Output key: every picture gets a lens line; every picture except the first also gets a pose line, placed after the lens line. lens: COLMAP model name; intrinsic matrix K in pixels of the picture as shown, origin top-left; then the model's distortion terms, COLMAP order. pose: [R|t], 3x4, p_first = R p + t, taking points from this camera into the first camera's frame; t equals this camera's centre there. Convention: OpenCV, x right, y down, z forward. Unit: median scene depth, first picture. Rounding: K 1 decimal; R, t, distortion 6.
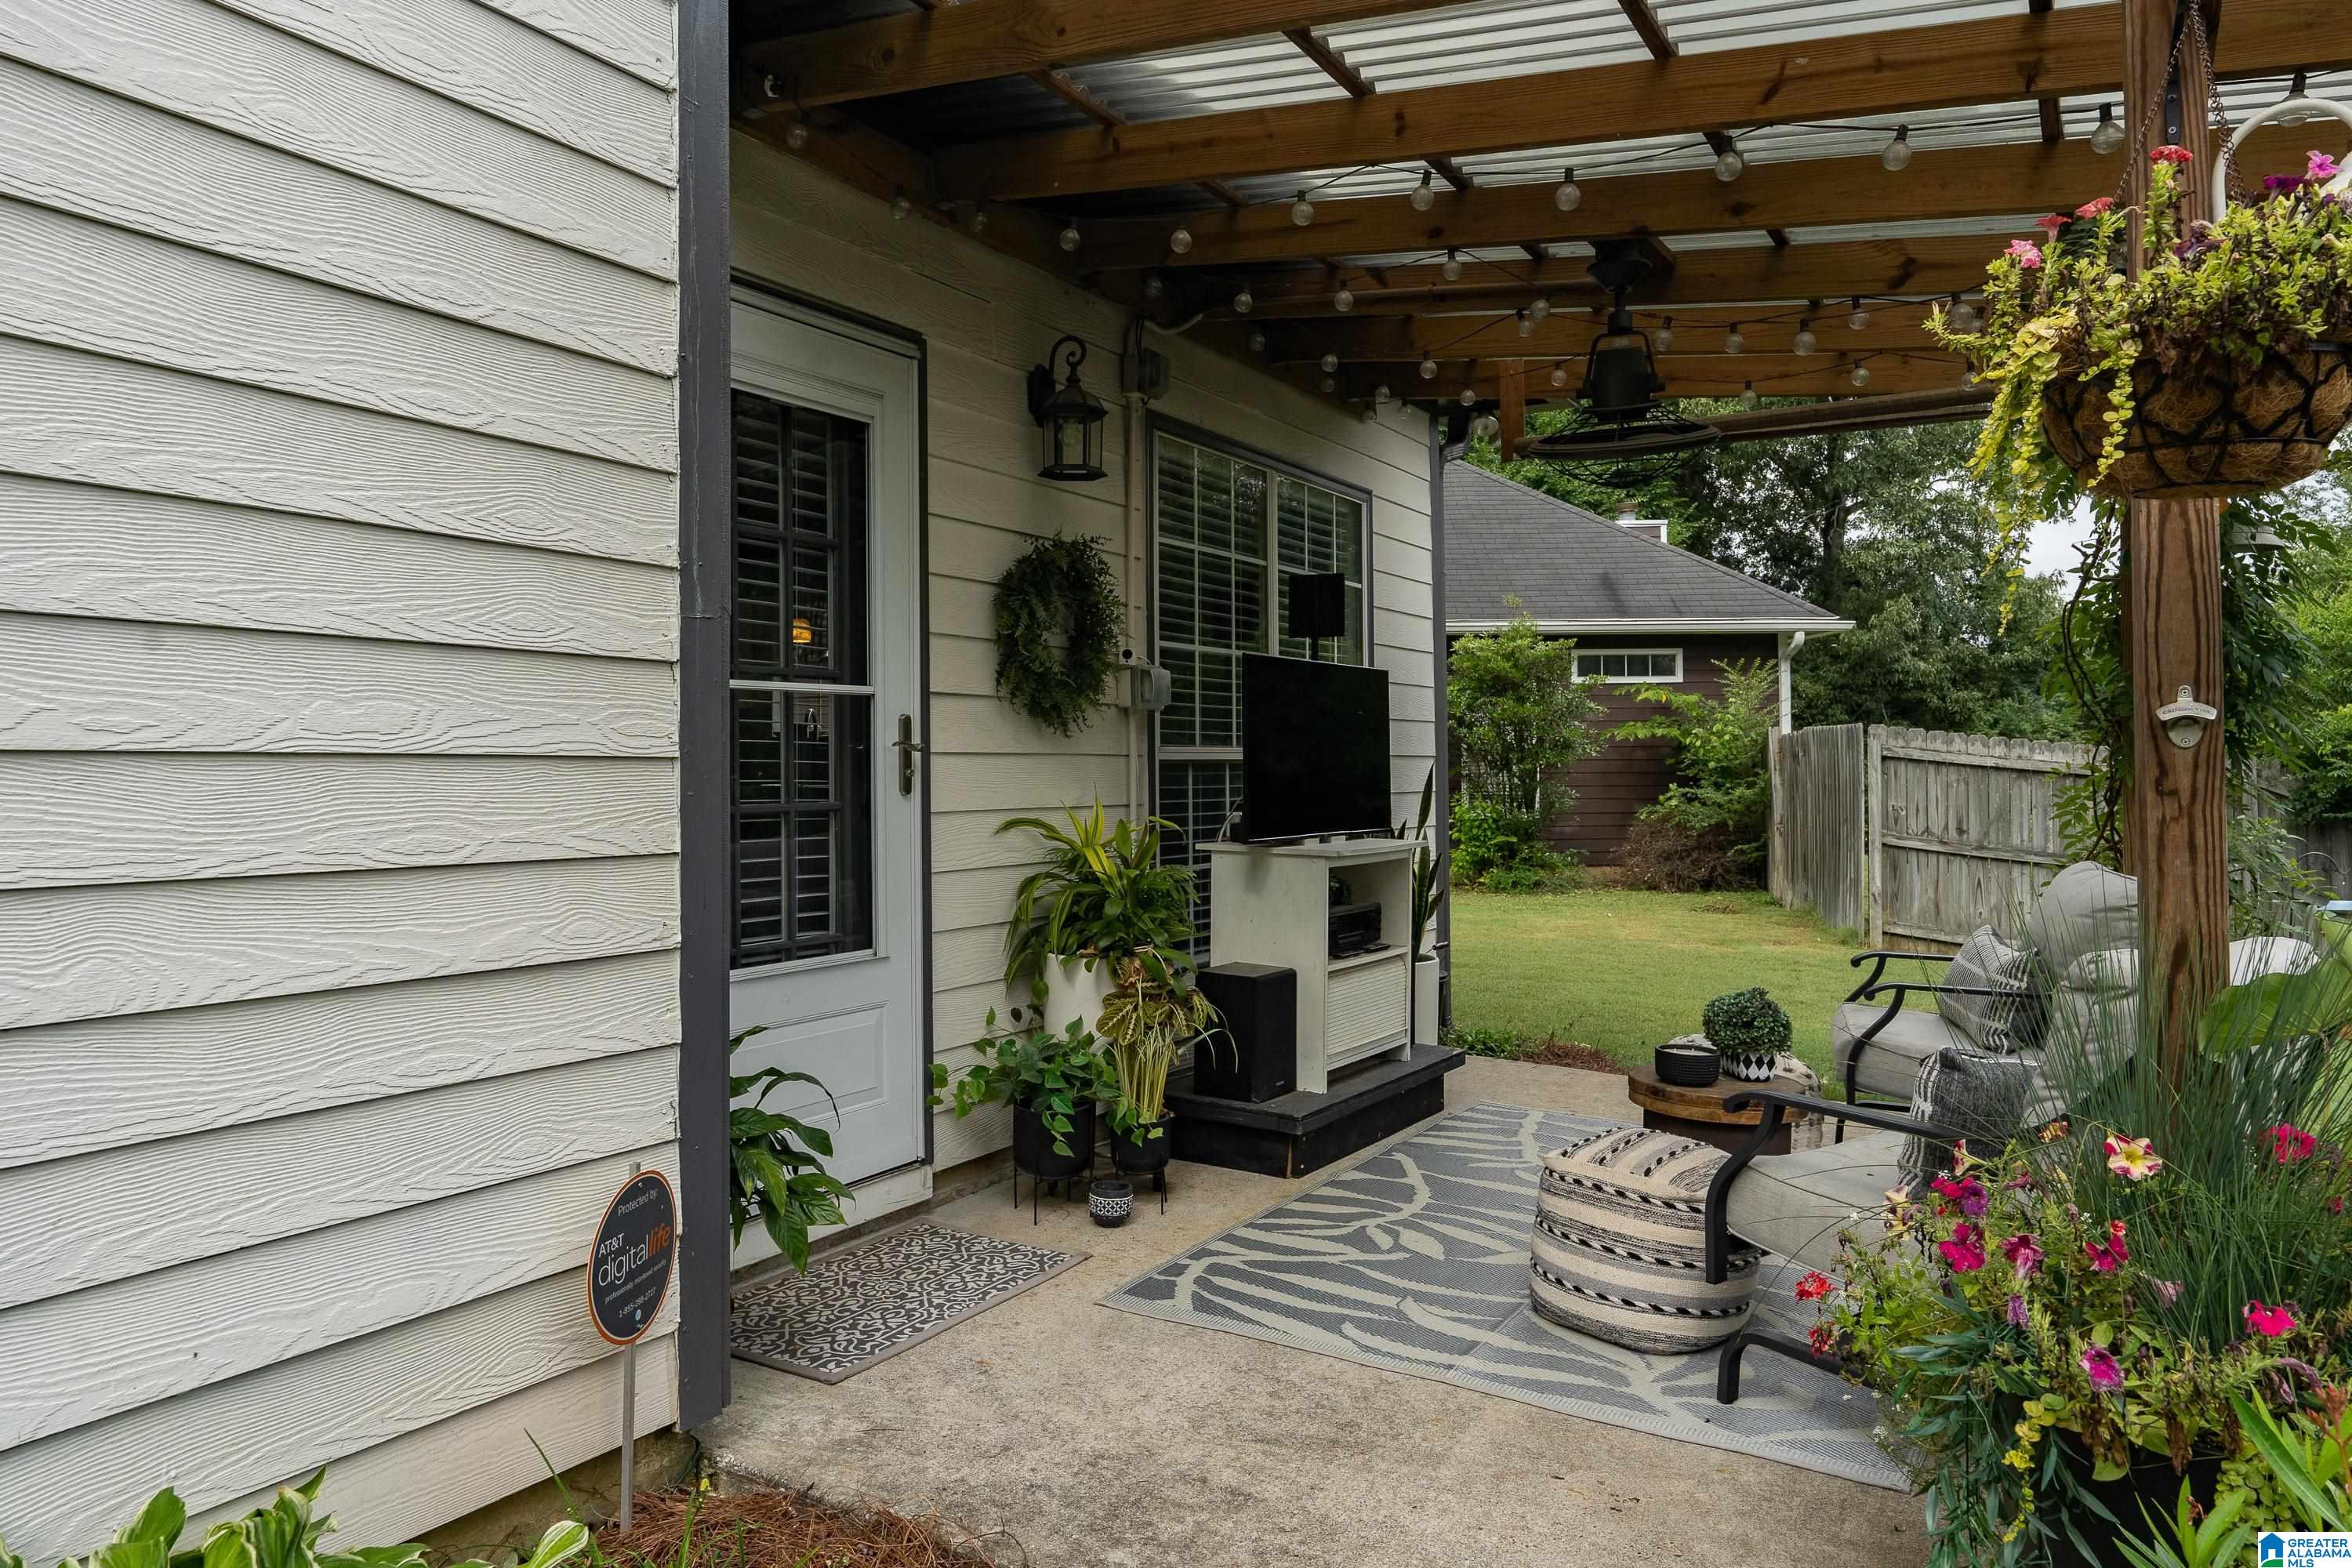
lens RADIAL K [[1500.7, 0, 1175.3], [0, 1500.7, 777.0], [0, 0, 1]] dist [-0.004231, 0.000429]
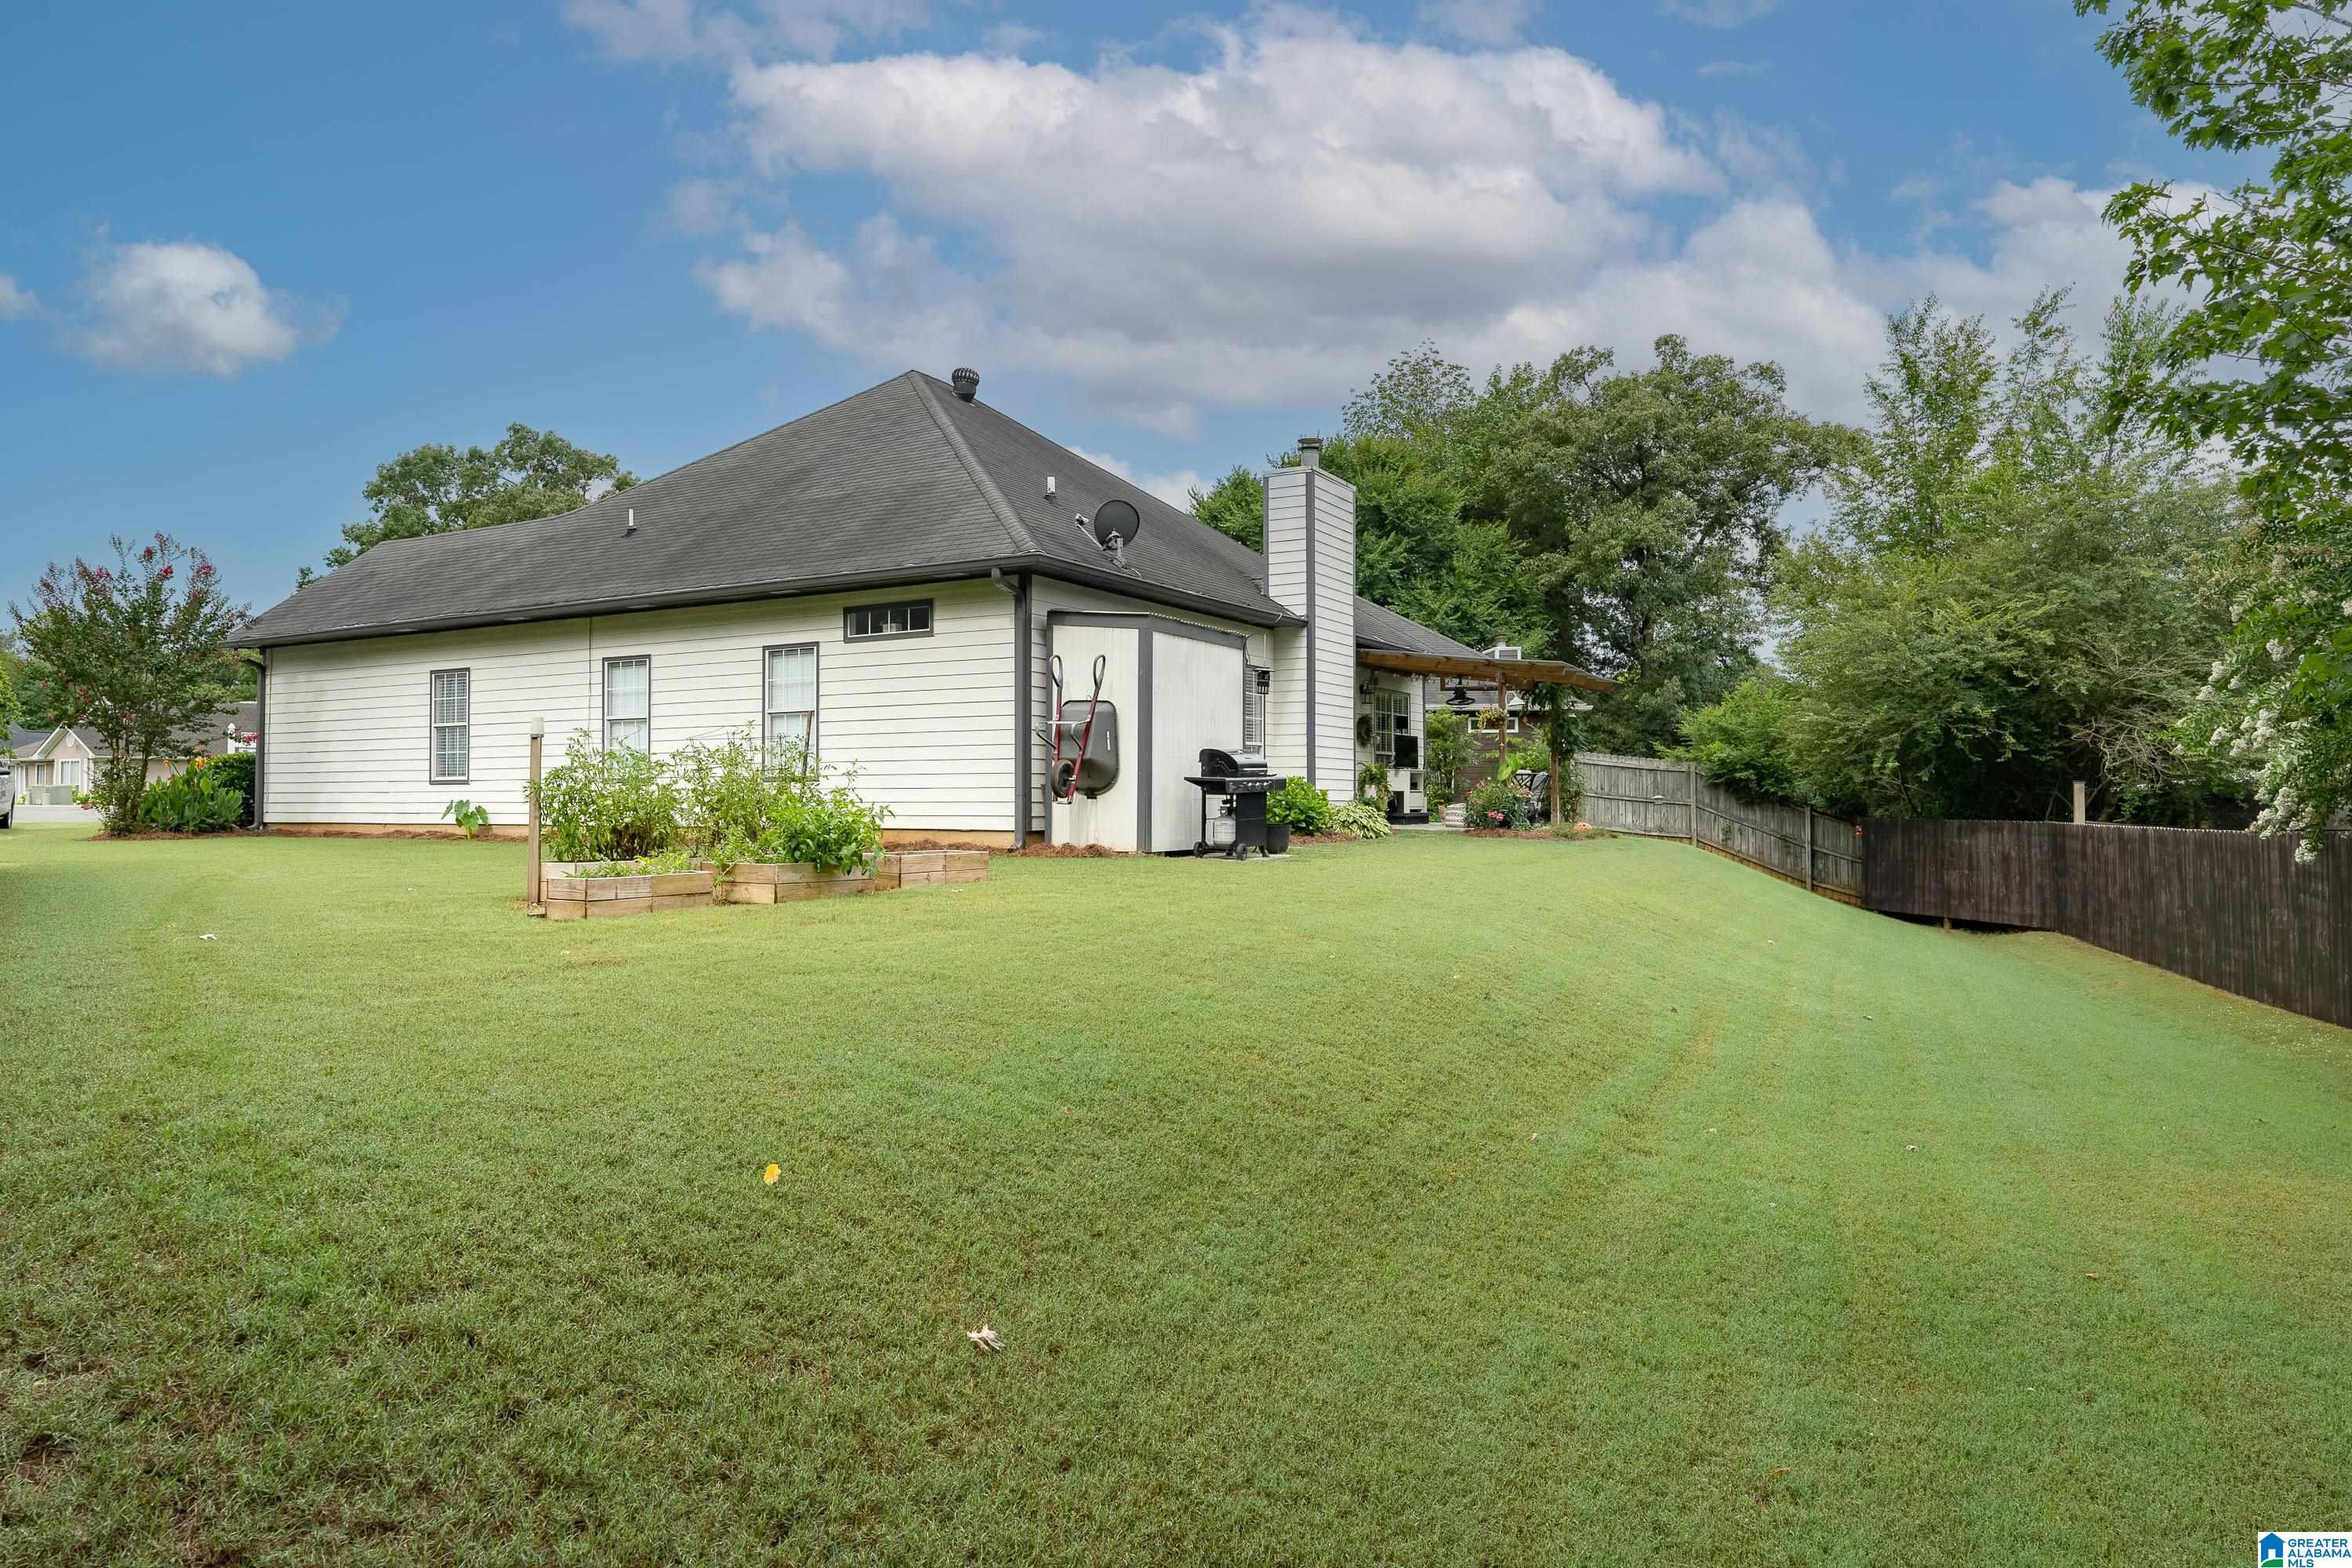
lens RADIAL K [[1423.8, 0, 1176.7], [0, 1423.8, 789.1], [0, 0, 1]] dist [-0.000461, -0.000013]
pose [[0.999233, 0.006638, 0.038598, -0.820742], [-0.006210, 0.999918, -0.011201, 0.158404], [-0.038669, 0.010952, 0.999192, -3.602997]]
